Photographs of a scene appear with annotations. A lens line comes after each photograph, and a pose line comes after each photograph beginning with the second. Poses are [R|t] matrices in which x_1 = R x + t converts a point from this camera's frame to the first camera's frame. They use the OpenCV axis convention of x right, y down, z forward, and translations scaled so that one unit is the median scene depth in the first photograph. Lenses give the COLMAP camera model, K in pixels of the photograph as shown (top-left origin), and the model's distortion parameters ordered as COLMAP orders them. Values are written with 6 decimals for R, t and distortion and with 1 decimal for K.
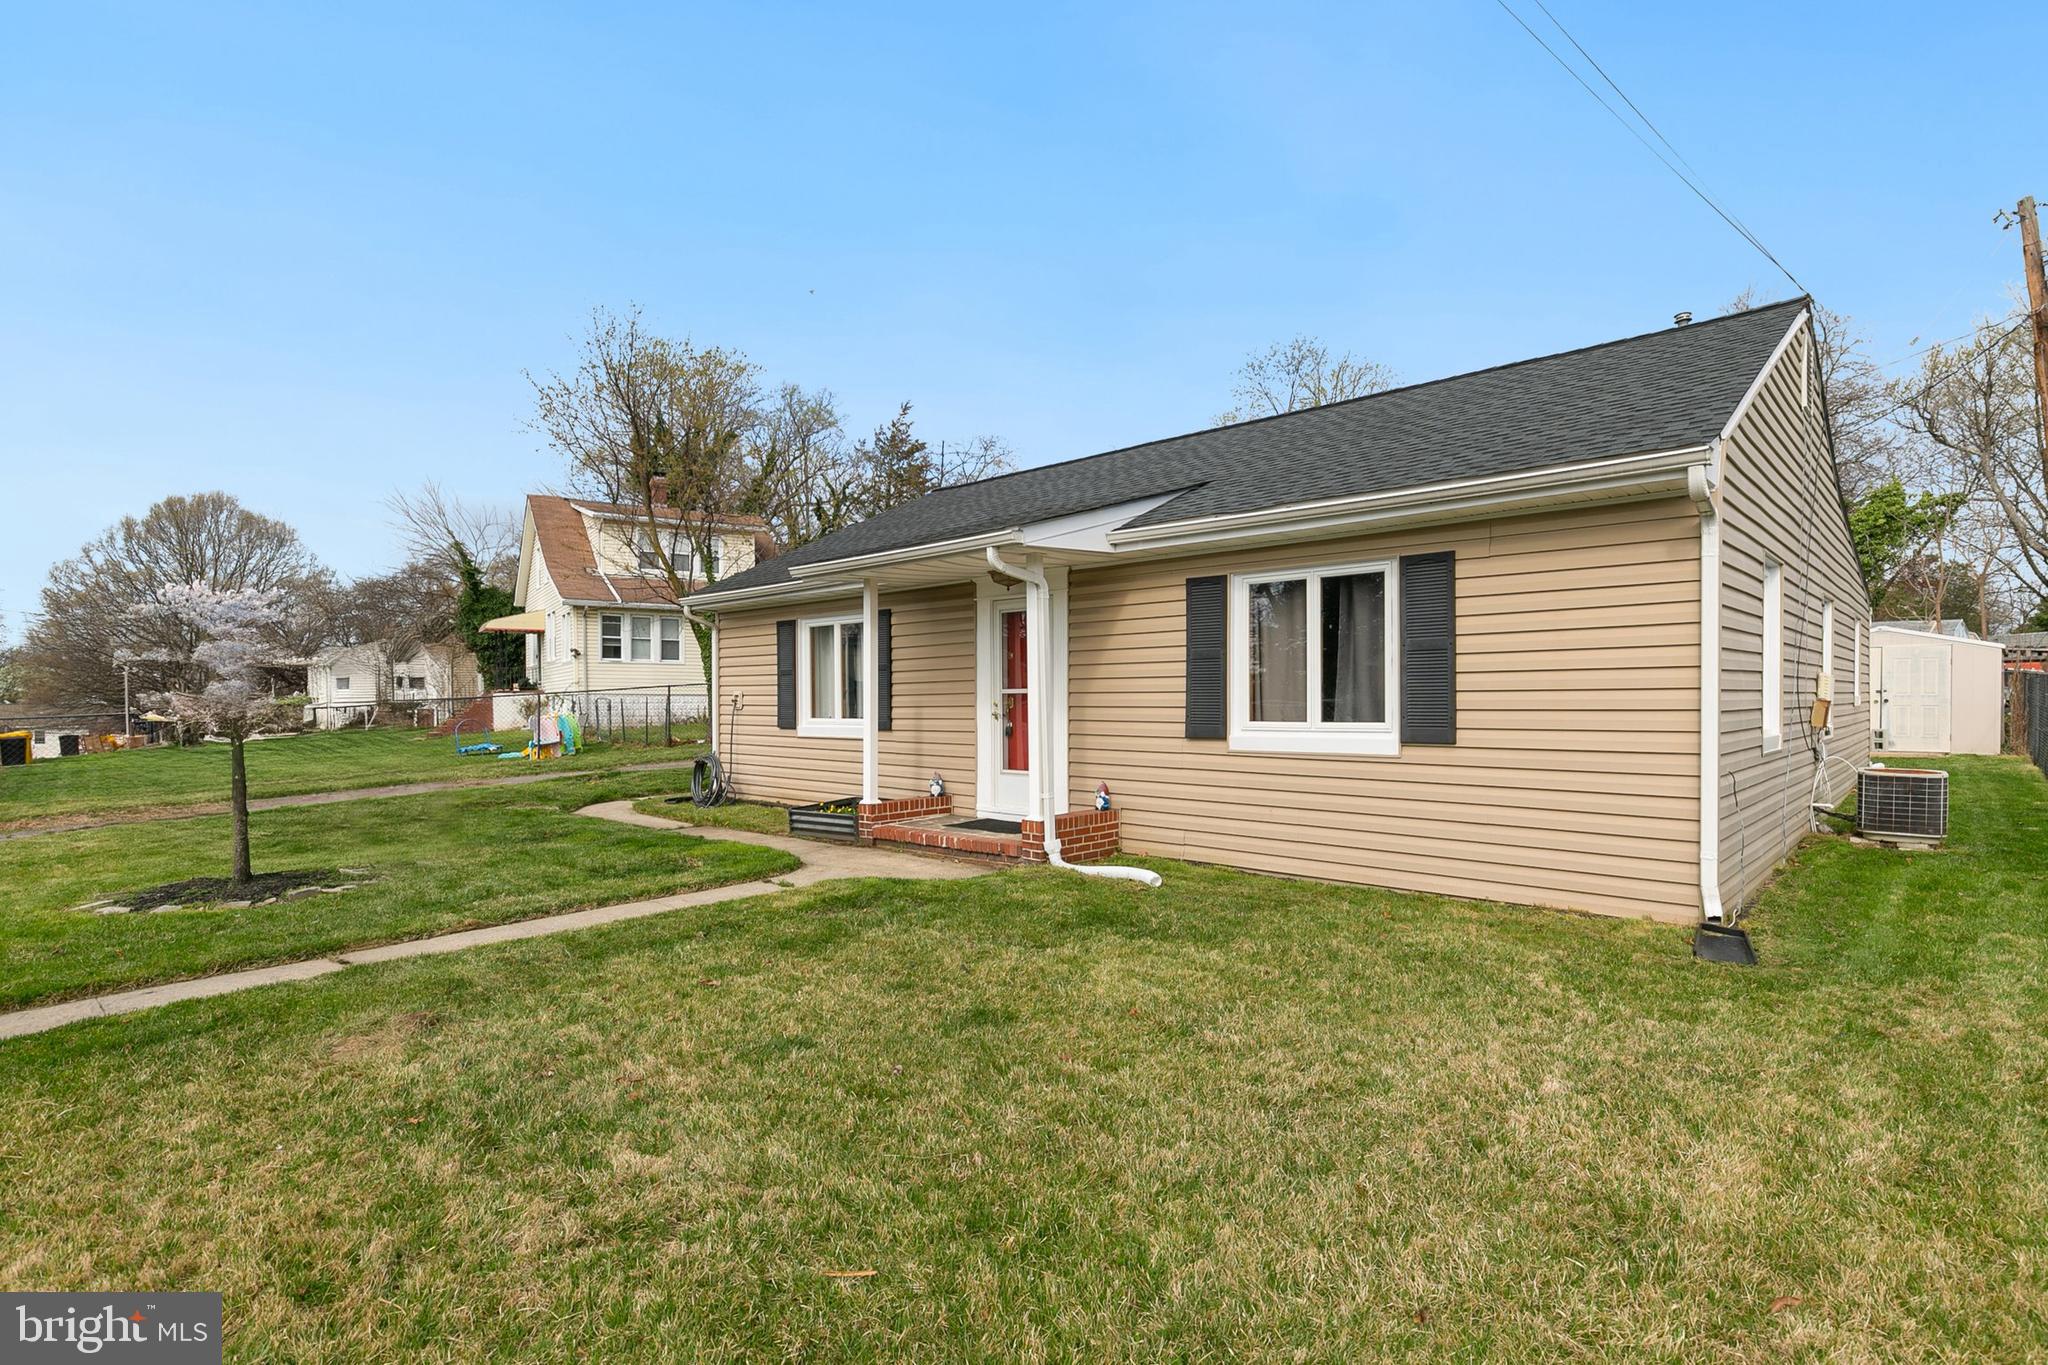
lens RADIAL K [[1025.4, 0, 1019.8], [0, 1025.4, 702.6], [0, 0, 1]] dist [0.005827, 0.000330]
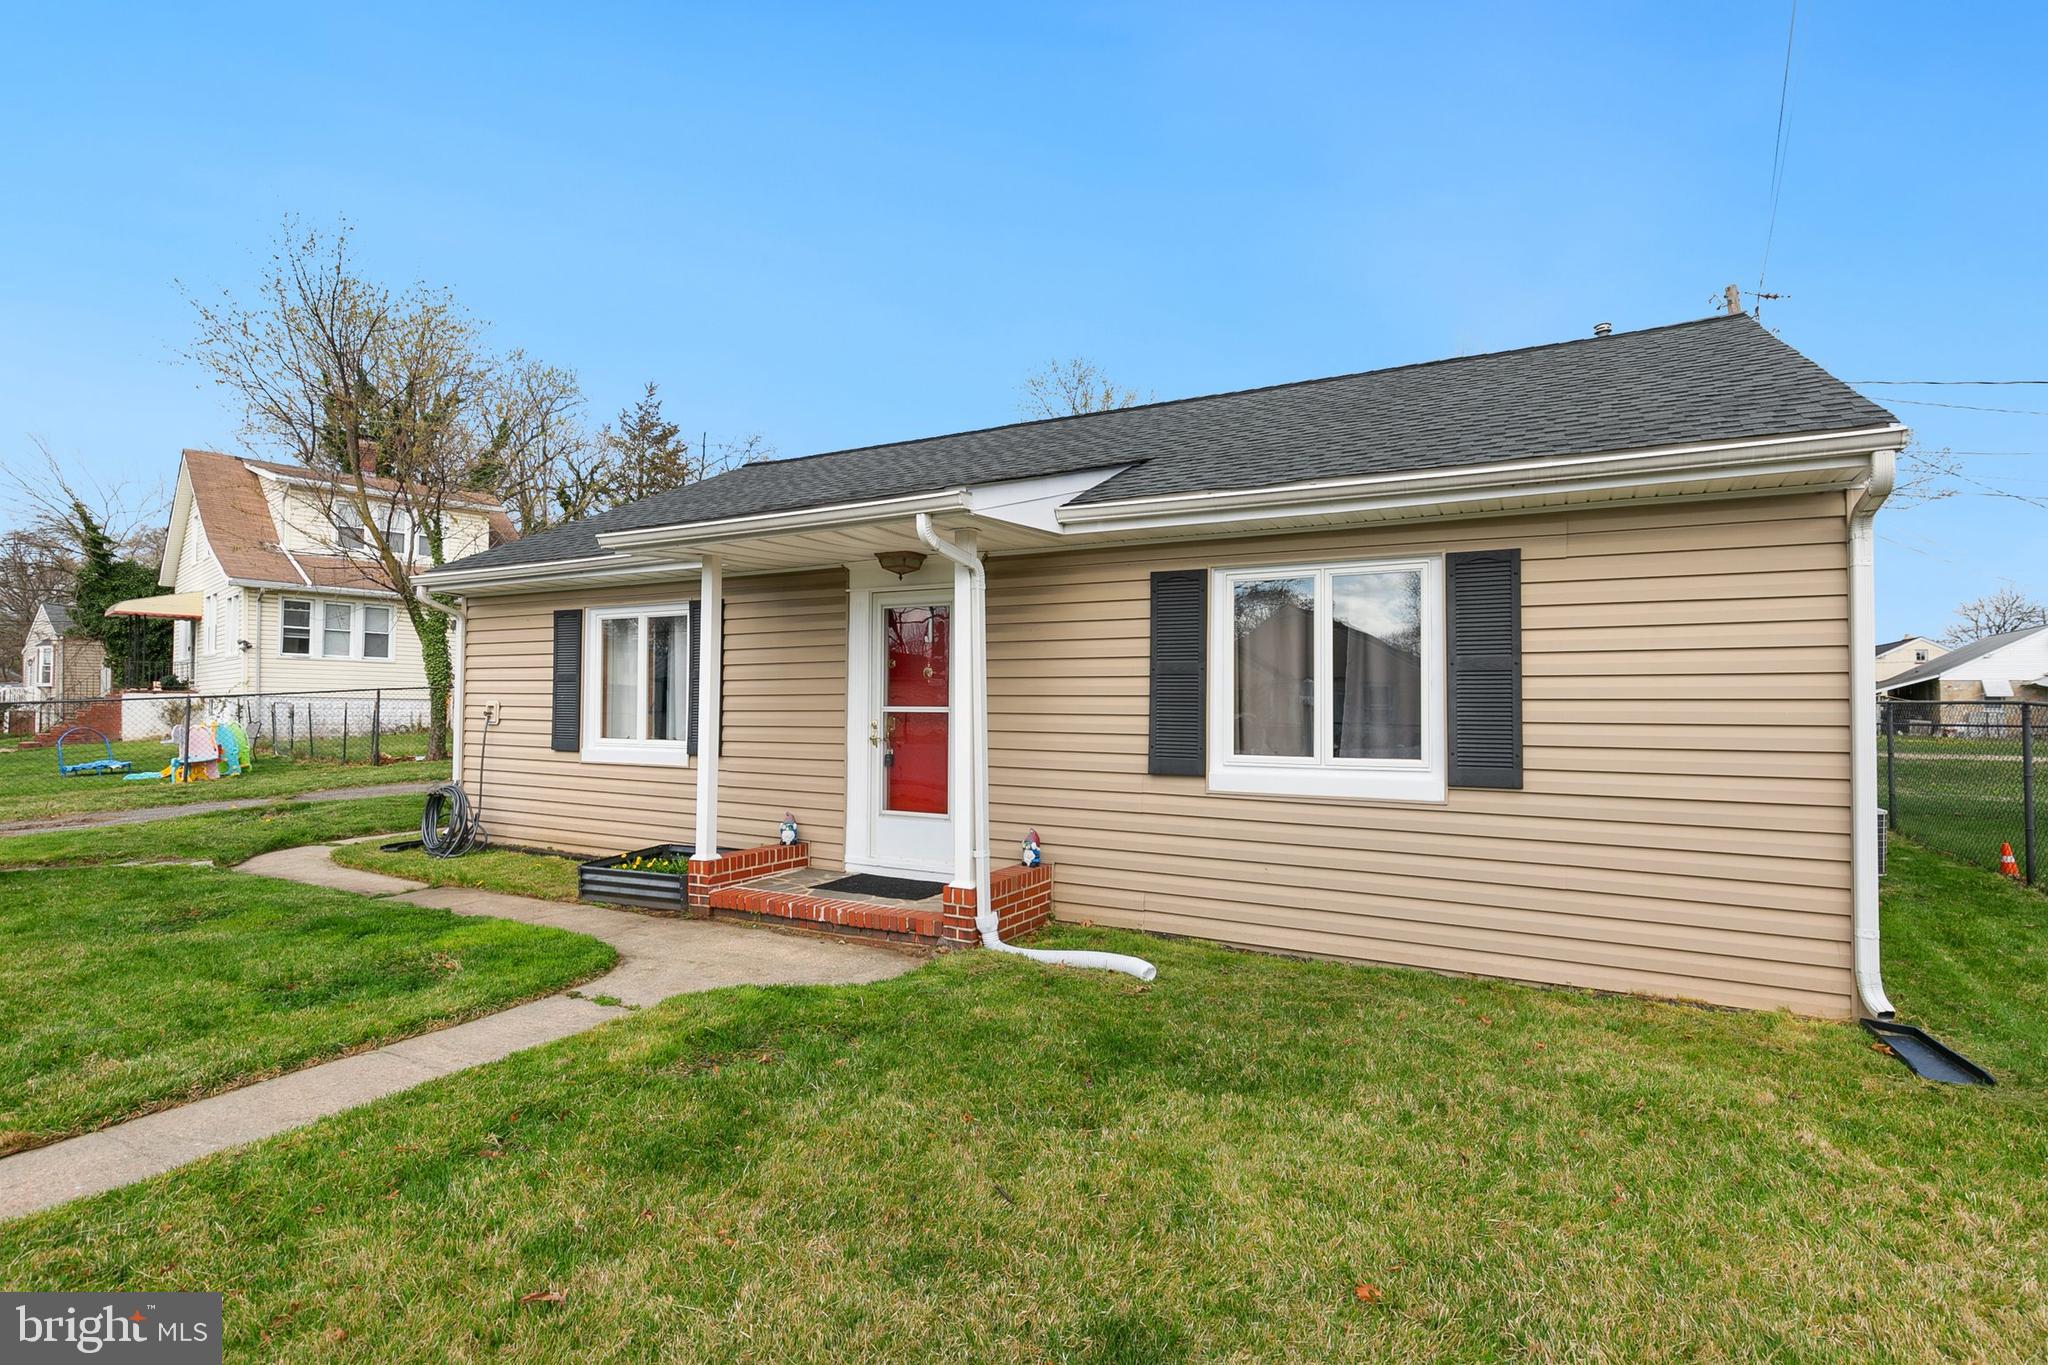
lens RADIAL K [[1008.0, 0, 1024.0], [0, 1008.0, 682.5], [0, 0, 1]] dist [0.001256, 0.000110]
pose [[0.968423, 0.019308, 0.248565, -0.104341], [-0.012443, 0.999497, -0.029160, -0.010233], [-0.249003, 0.025146, 0.968176, 0.232140]]
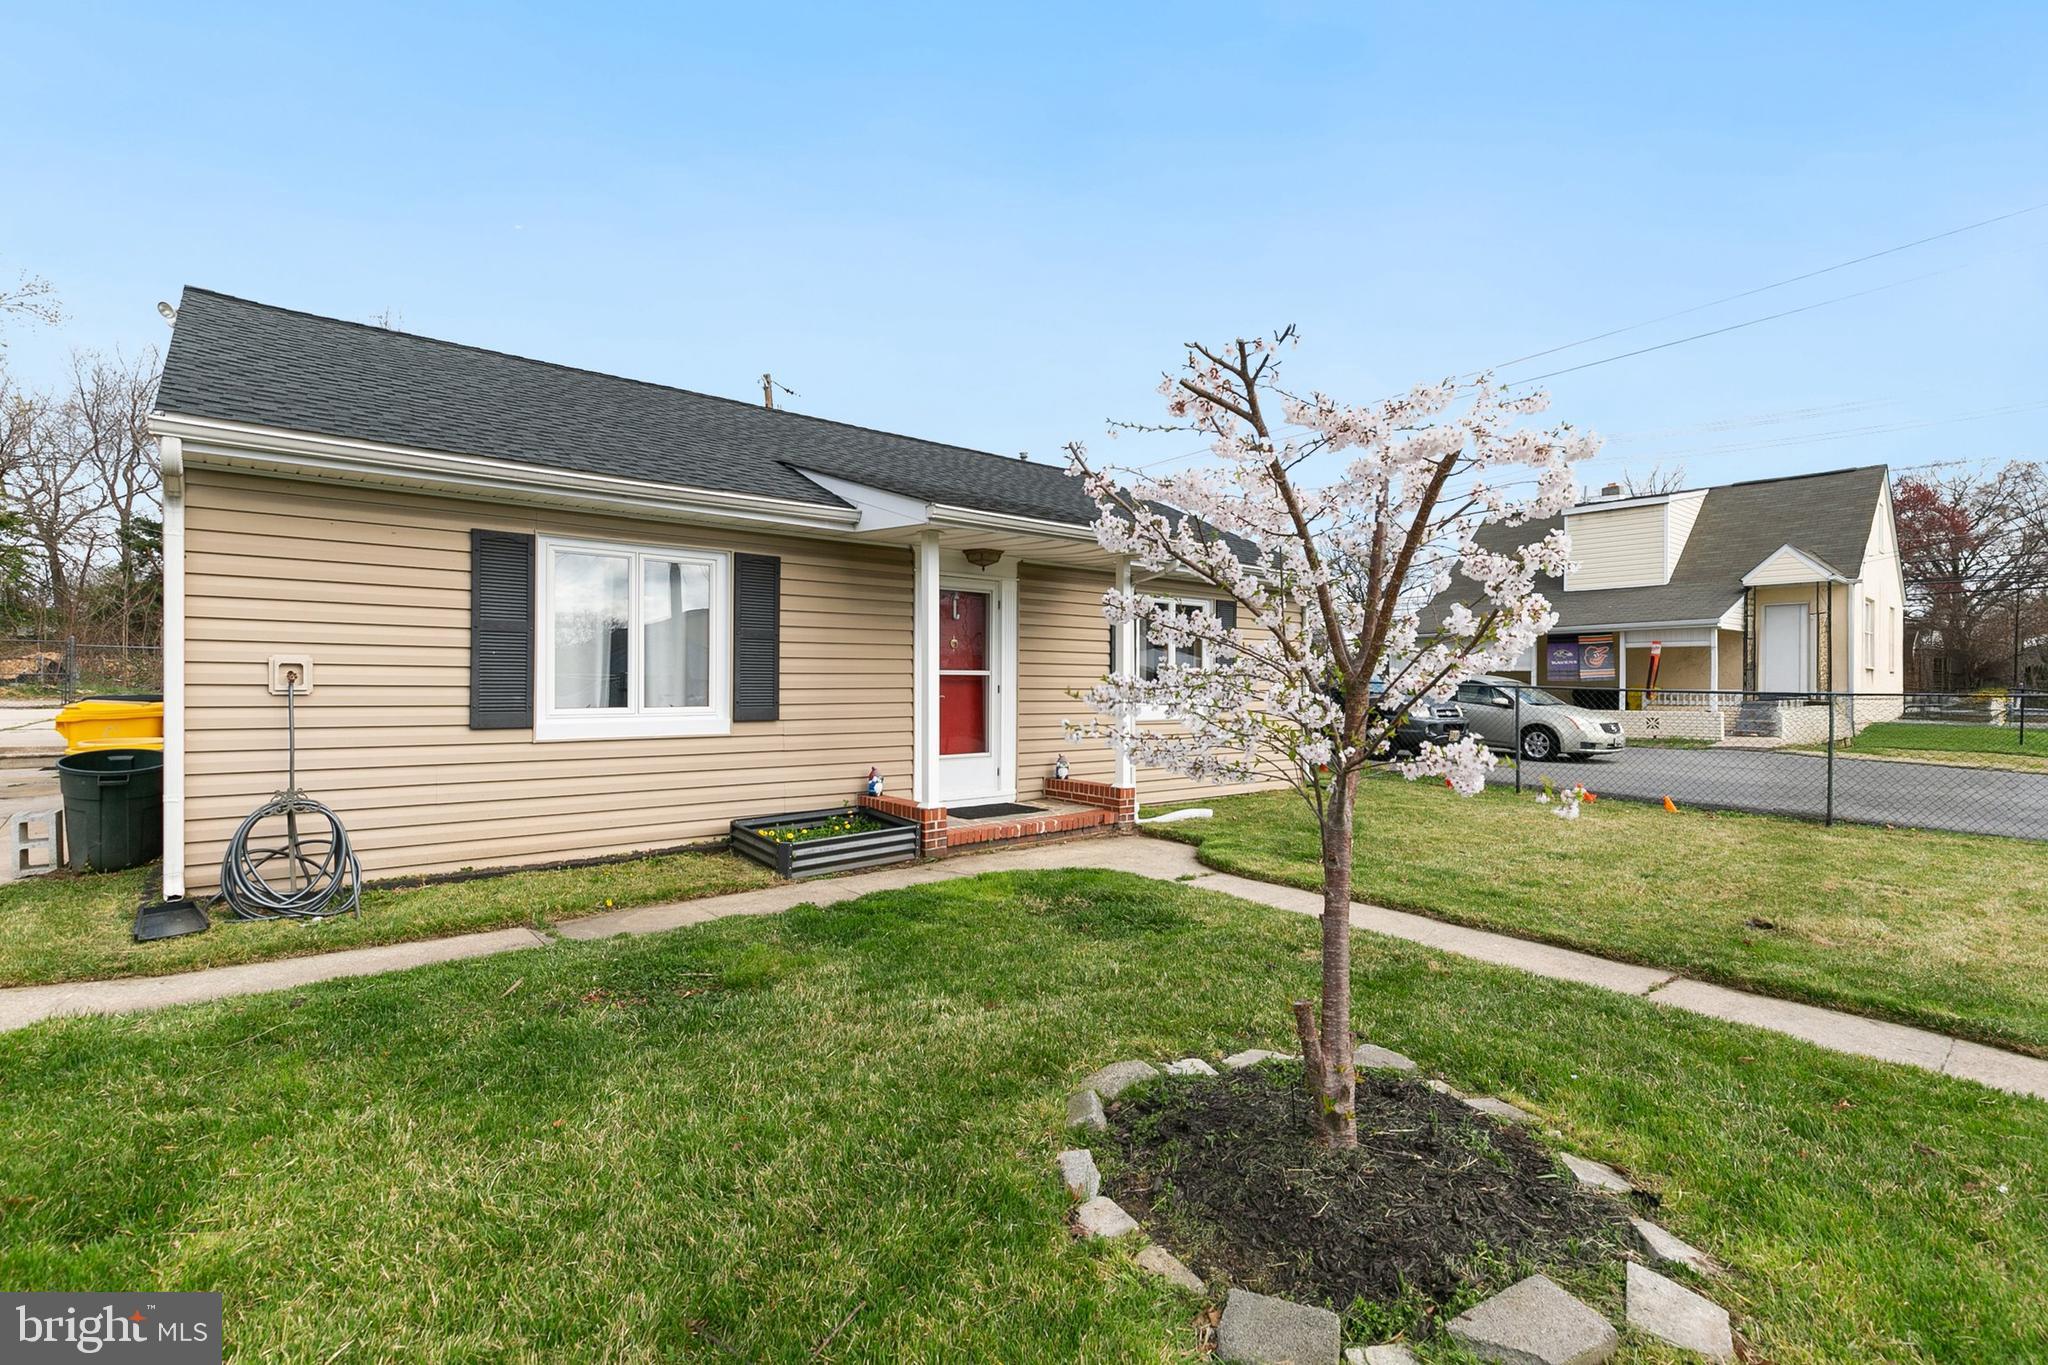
lens RADIAL K [[925.5, 0, 1024.0], [0, 925.5, 682.5], [0, 0, 1]] dist [0.011417, -0.000007]
pose [[0.118003, 0.008361, 0.992978, -0.850113], [-0.001847, 0.999965, -0.008200, 0.004940], [-0.993012, -0.000867, 0.118014, 0.821480]]
